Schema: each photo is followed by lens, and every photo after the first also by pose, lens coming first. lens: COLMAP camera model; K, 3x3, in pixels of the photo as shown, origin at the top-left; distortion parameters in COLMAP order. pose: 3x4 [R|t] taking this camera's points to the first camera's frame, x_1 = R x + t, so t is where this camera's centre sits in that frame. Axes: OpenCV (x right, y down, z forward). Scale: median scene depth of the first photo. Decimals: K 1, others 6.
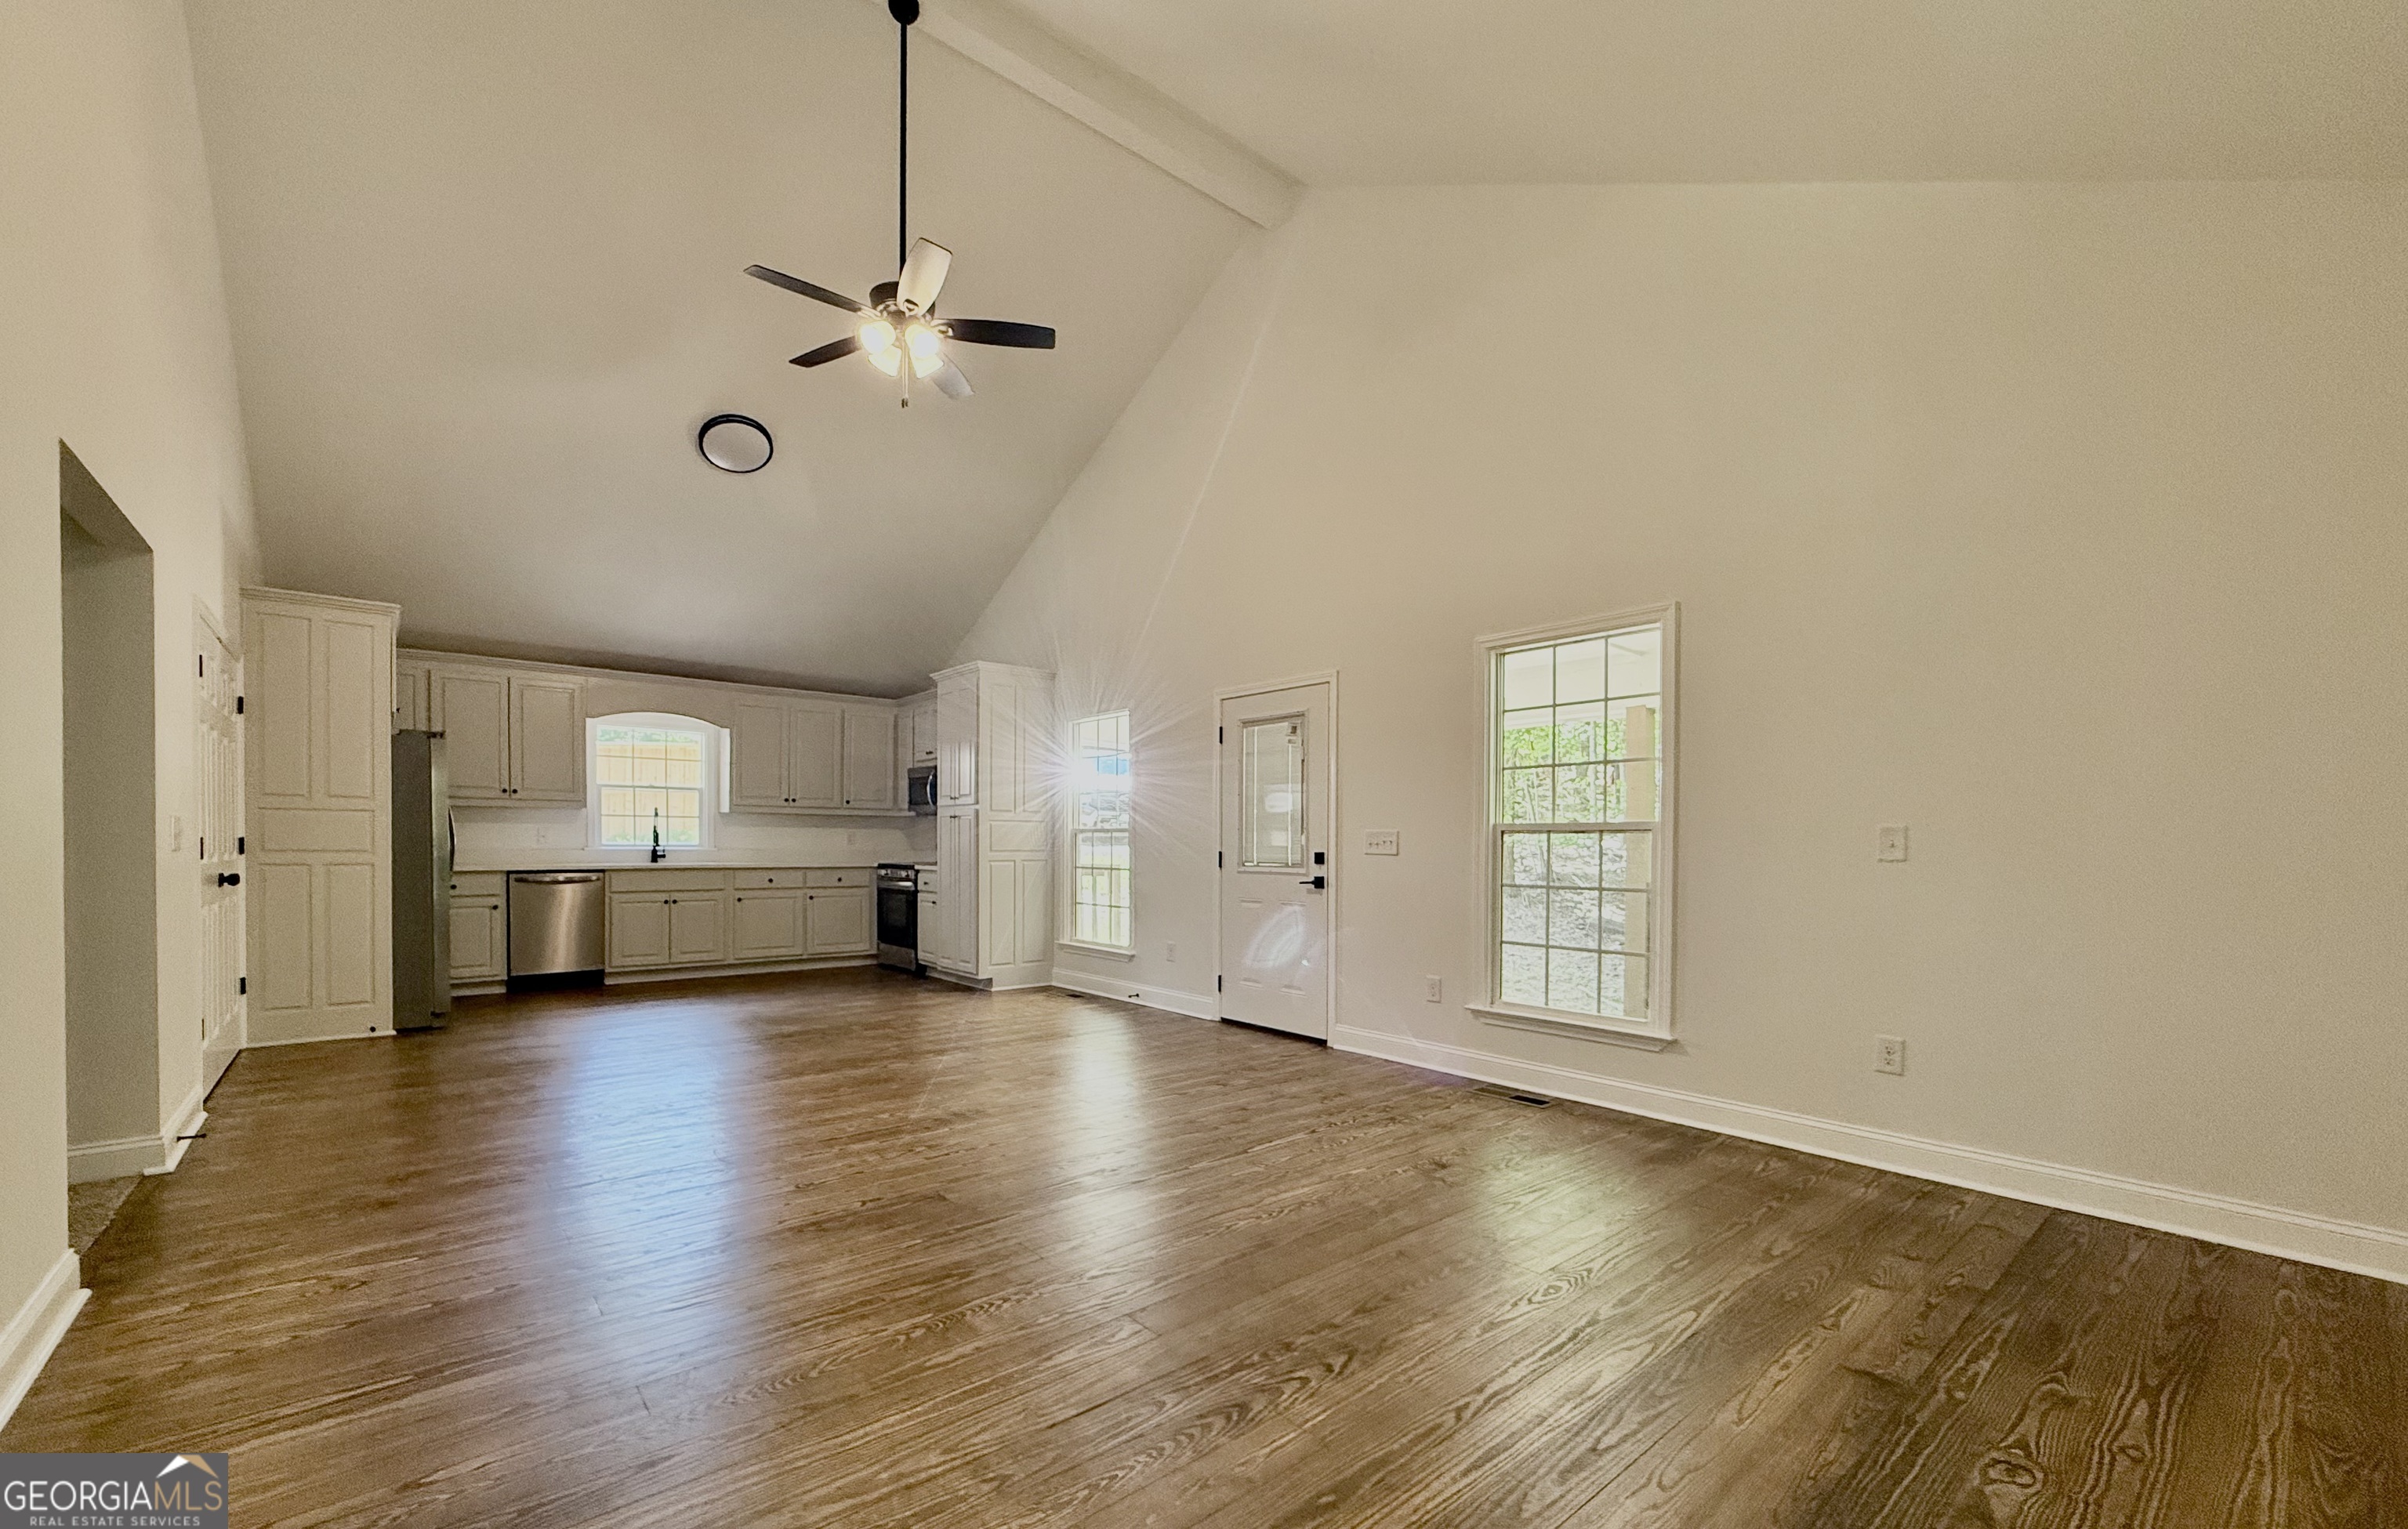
lens RADIAL K [[965.0, 0, 1171.7], [0, 965.0, 860.1], [0, 0, 1]] dist [0.028447, -0.000014]
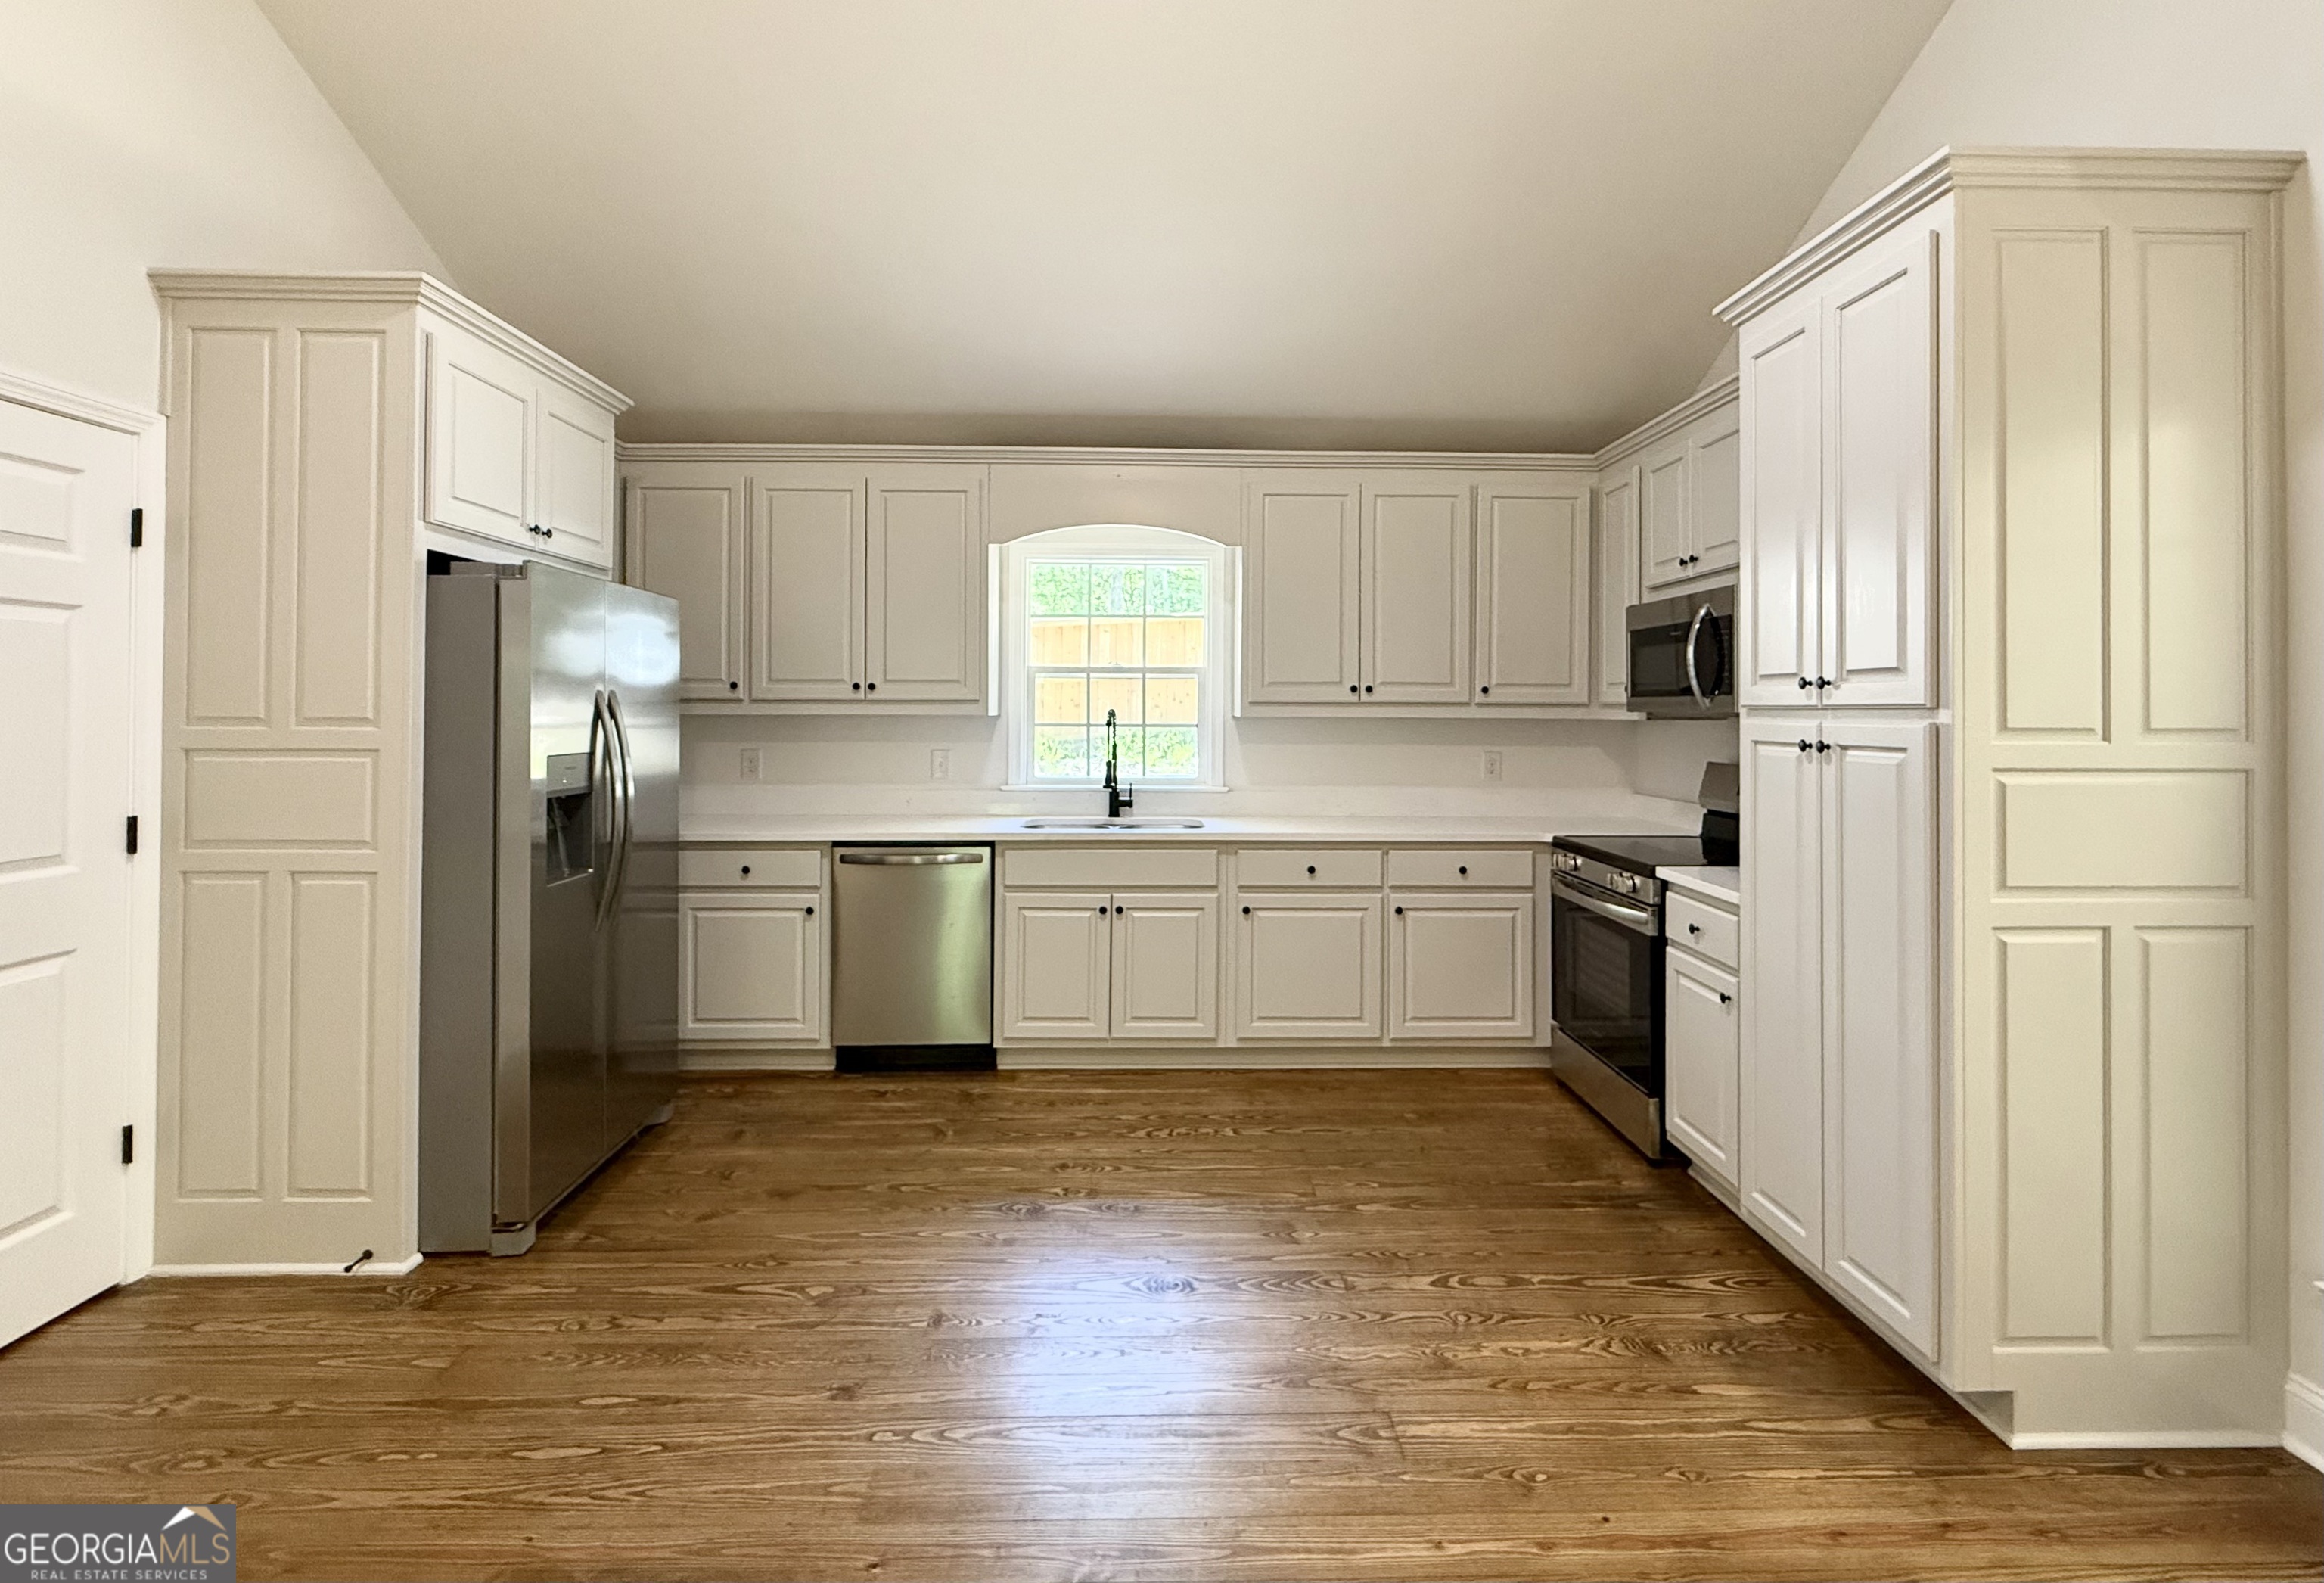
lens RADIAL K [[1026.9, 0, 1164.1], [0, 1026.9, 702.8], [0, 0, 1]] dist [-0.002507, -0.000018]
pose [[0.790287, -0.007537, -0.612691, -0.175322], [-0.011042, 0.999587, -0.026538, -0.043318], [0.612638, 0.027738, 0.789877, 0.581654]]
